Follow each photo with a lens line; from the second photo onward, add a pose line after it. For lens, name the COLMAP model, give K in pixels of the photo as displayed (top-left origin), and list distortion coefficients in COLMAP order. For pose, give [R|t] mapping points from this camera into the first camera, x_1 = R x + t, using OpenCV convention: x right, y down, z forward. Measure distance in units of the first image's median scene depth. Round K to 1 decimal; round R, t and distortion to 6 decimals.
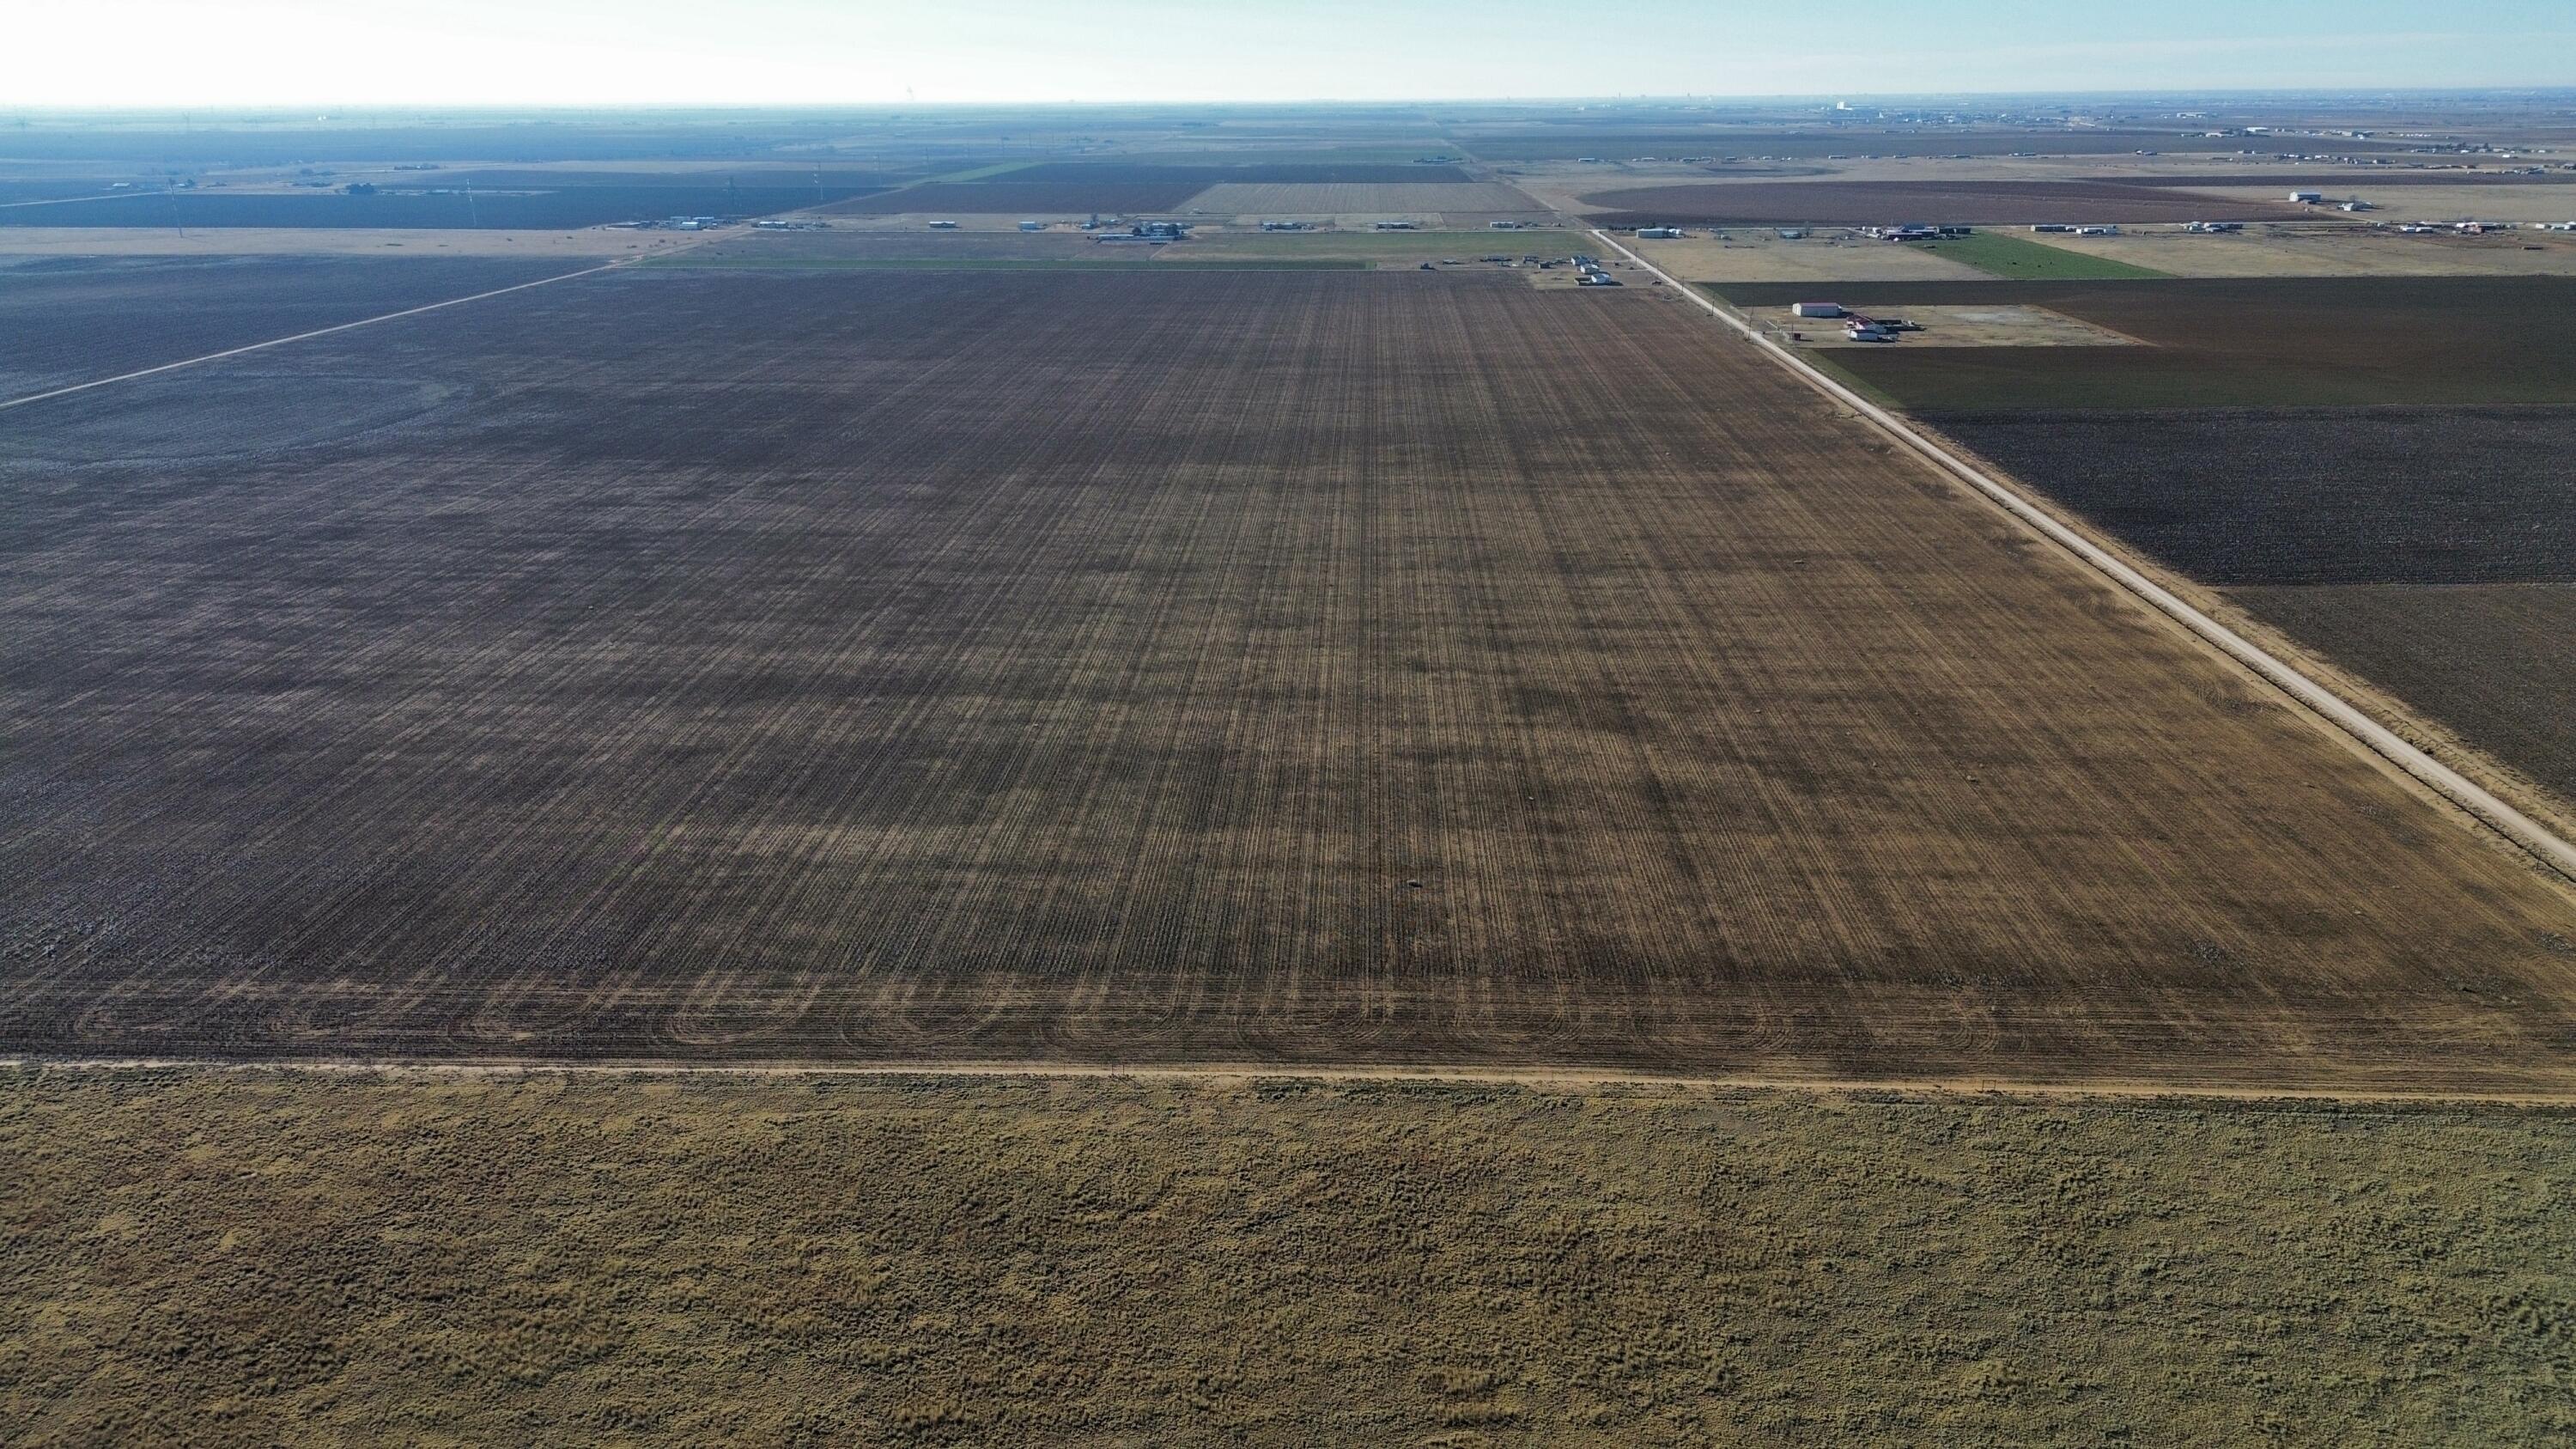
lens RADIAL K [[1813.8, 0, 1301.6], [0, 1813.8, 725.4], [0, 0, 1]] dist [0.086938, -0.086904]
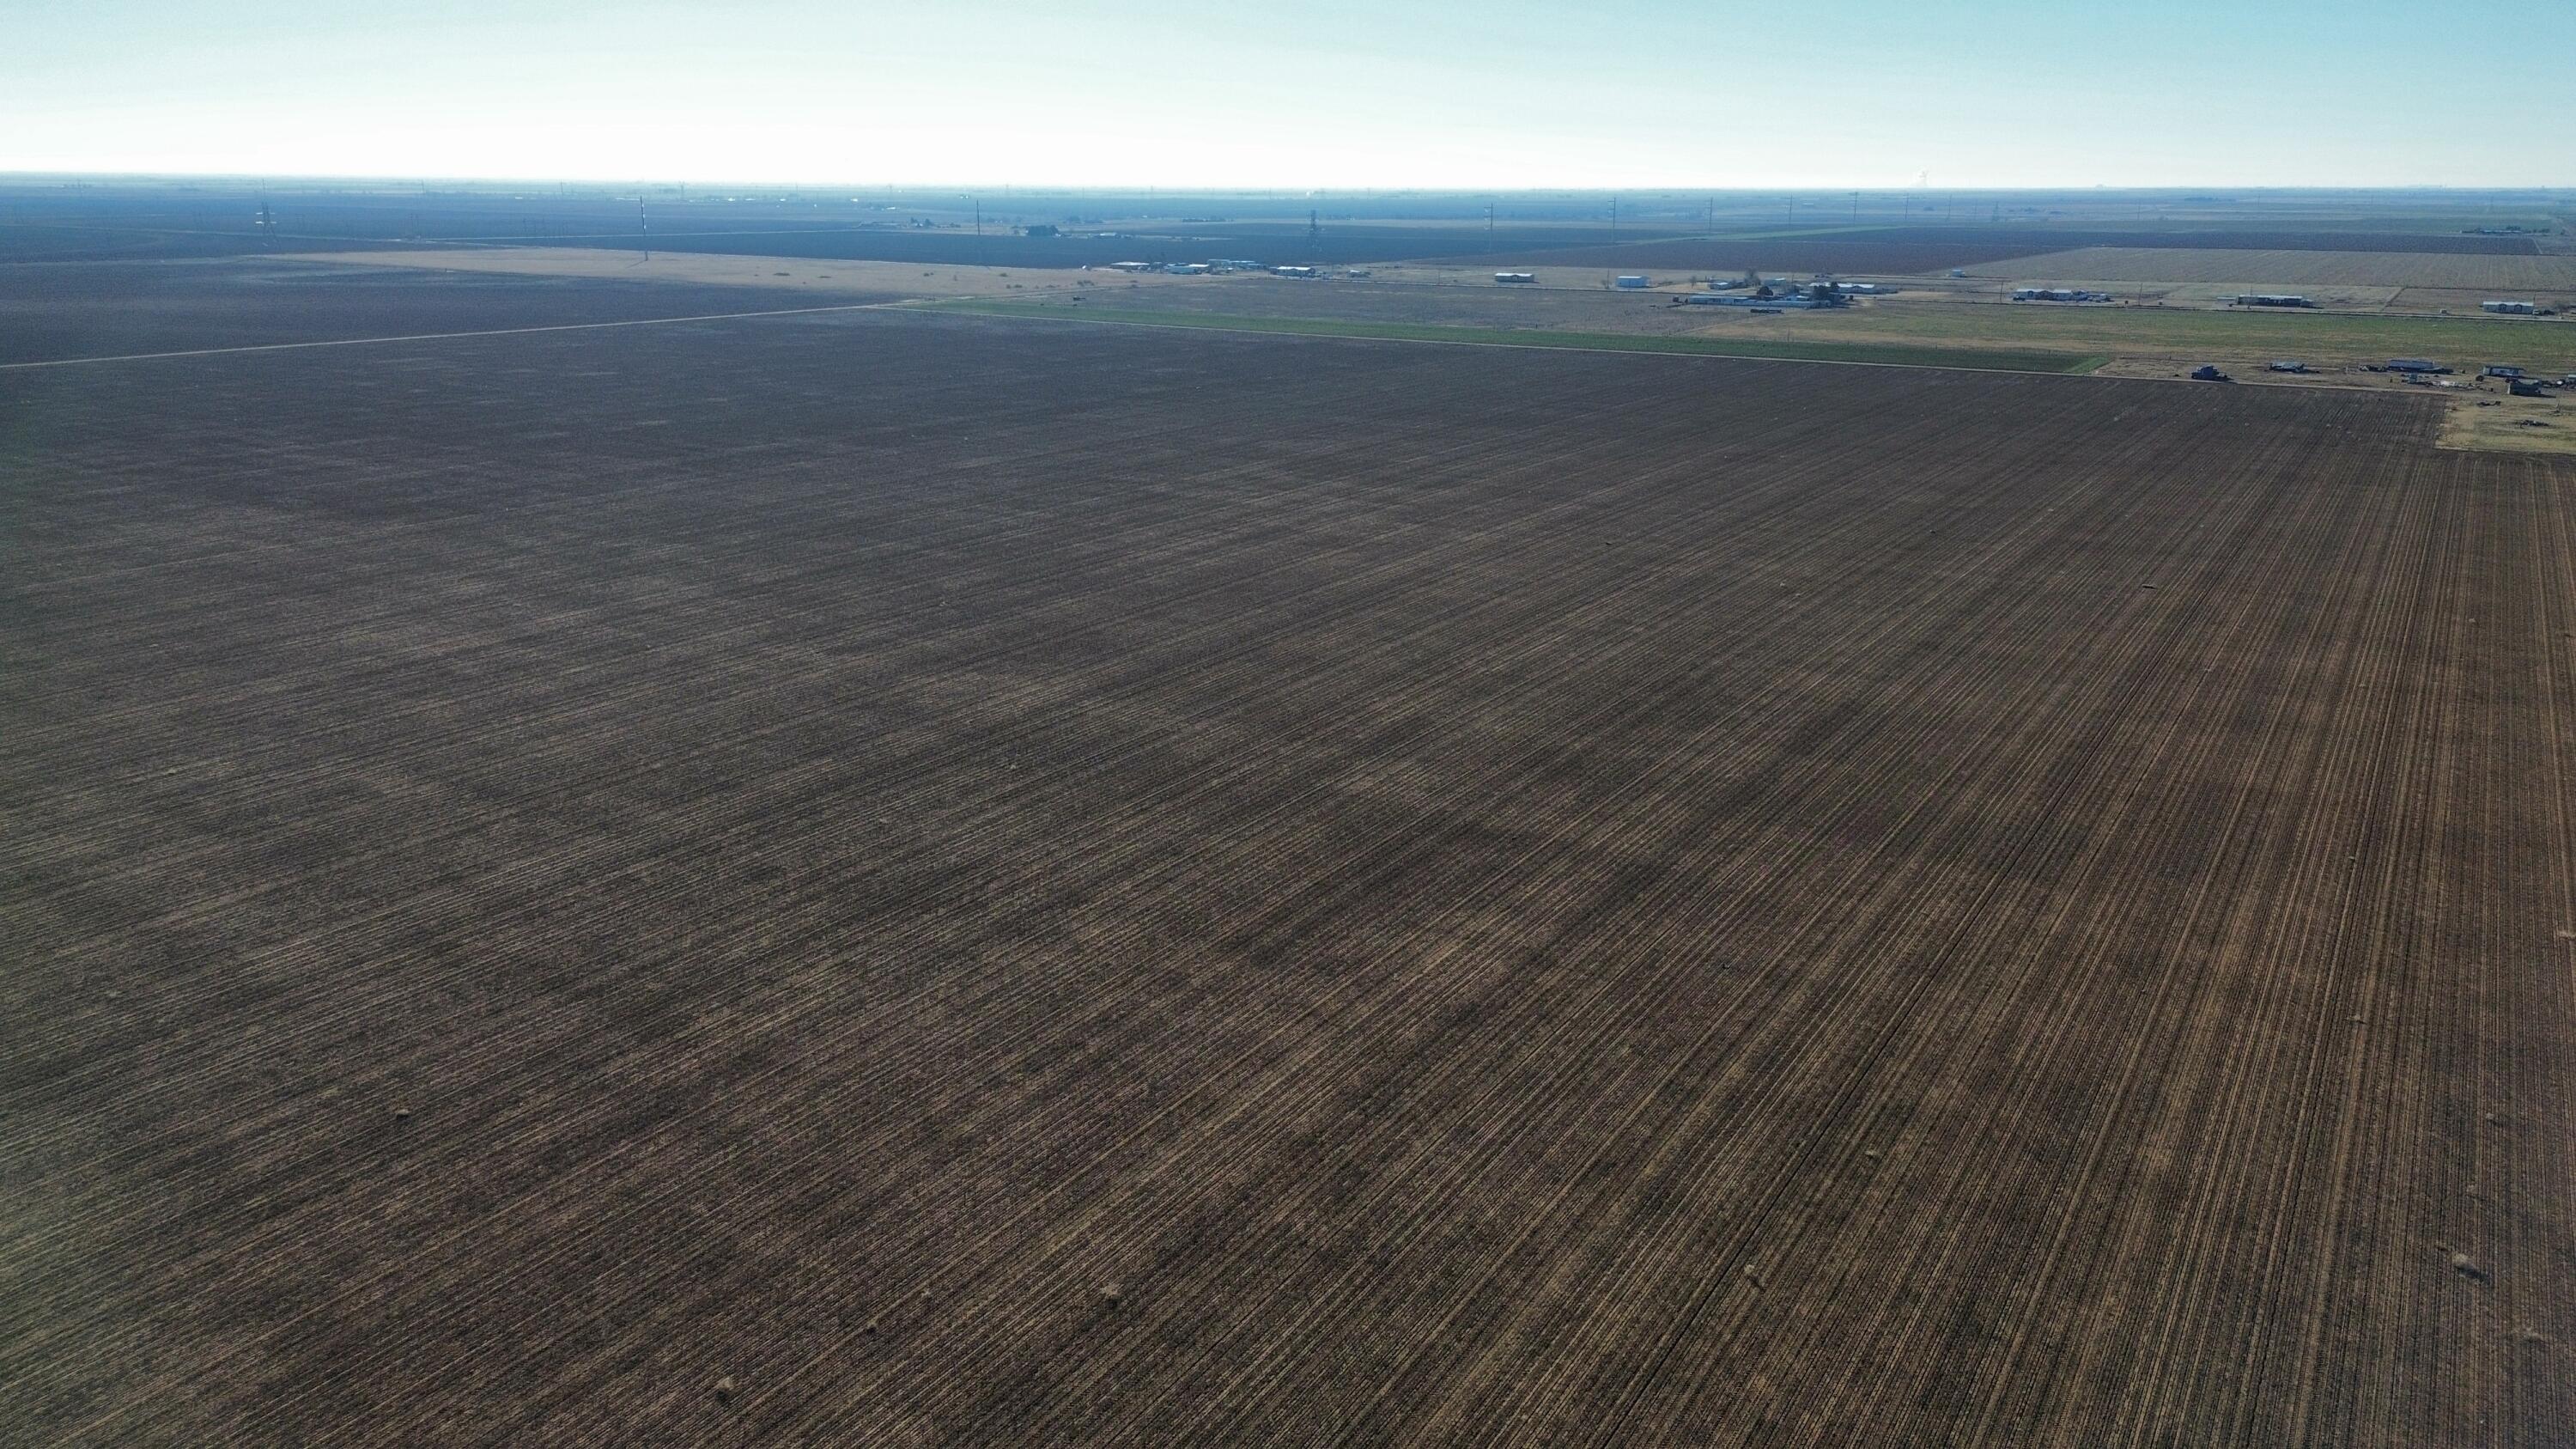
lens RADIAL K [[1813.8, 0, 1301.6], [0, 1813.8, 725.4], [0, 0, 1]] dist [0.086938, -0.086904]
pose [[0.867772, 0.151682, -0.473249, 0.351876], [-0.172329, 0.985039, -0.000272, -0.437837], [0.466128, 0.081791, 0.880928, 1.724904]]
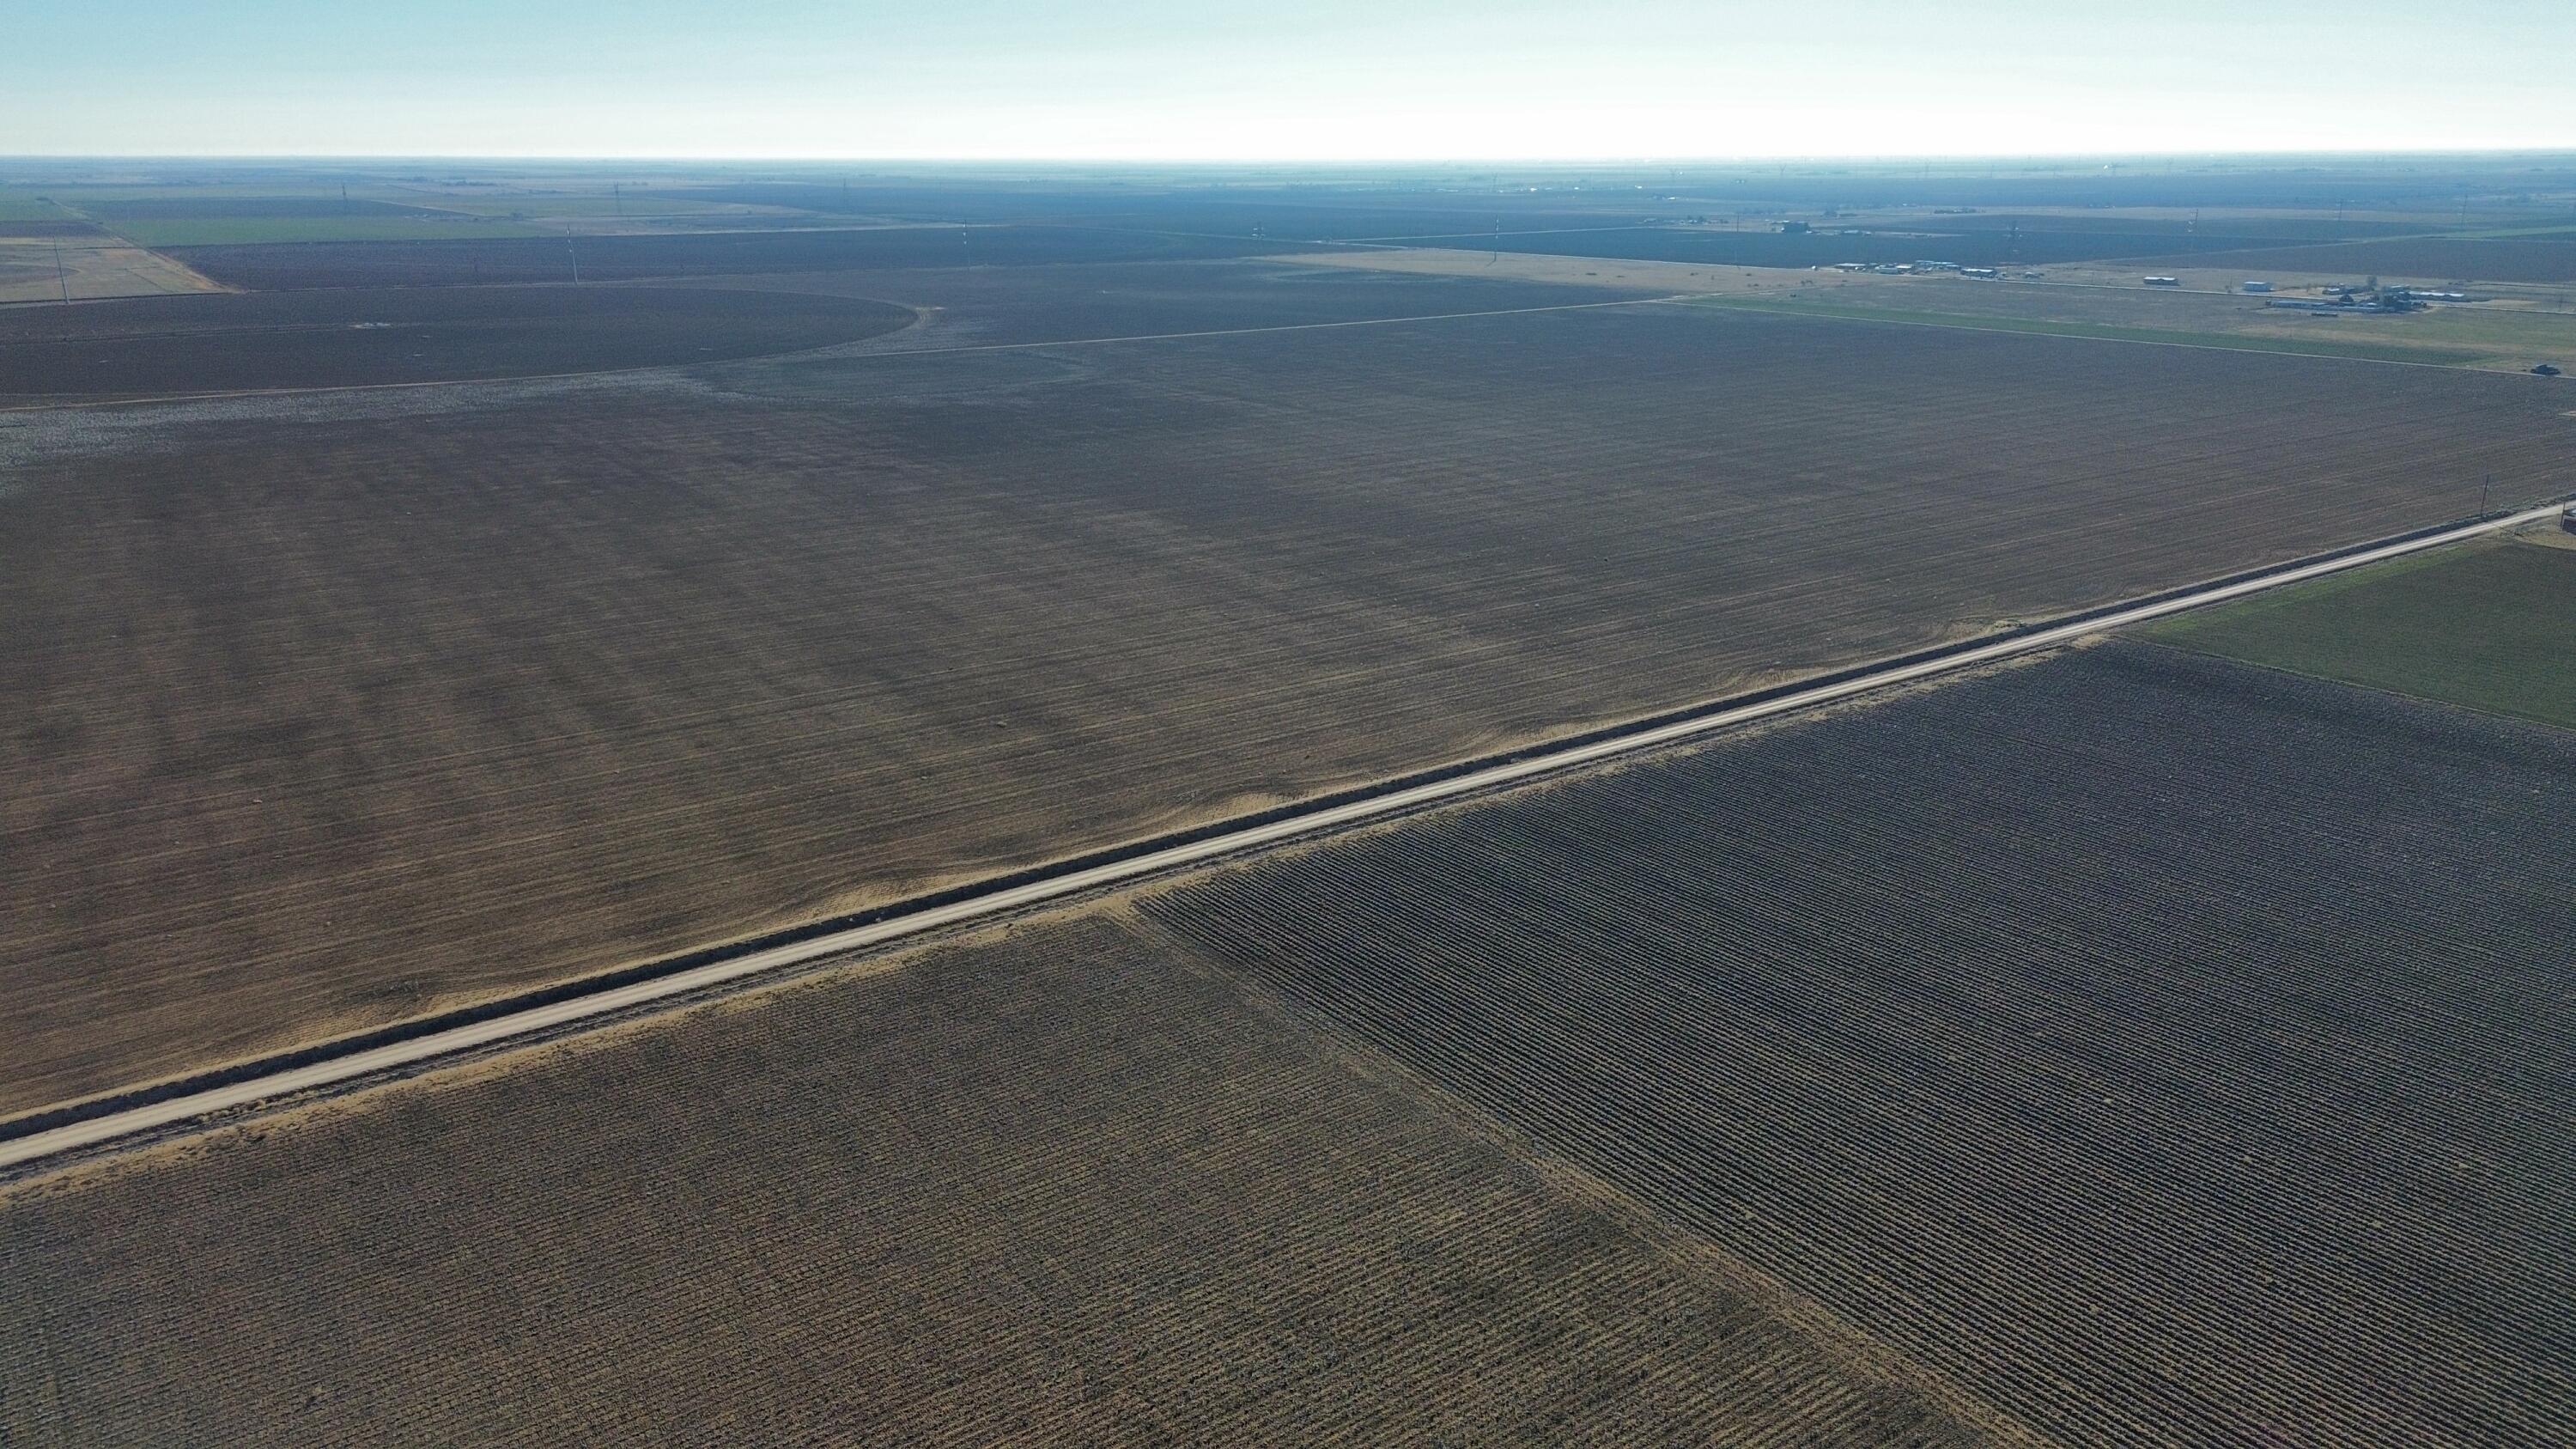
lens RADIAL K [[1817.4, 0, 1303.1], [0, 1817.4, 723.6], [0, 0, 1]] dist [0.071126, -0.055118]
pose [[0.603853, 0.242053, -0.759455, 1.178992], [-0.261224, 0.960255, 0.098349, -0.252399], [0.753076, 0.138999, 0.643083, 0.795749]]
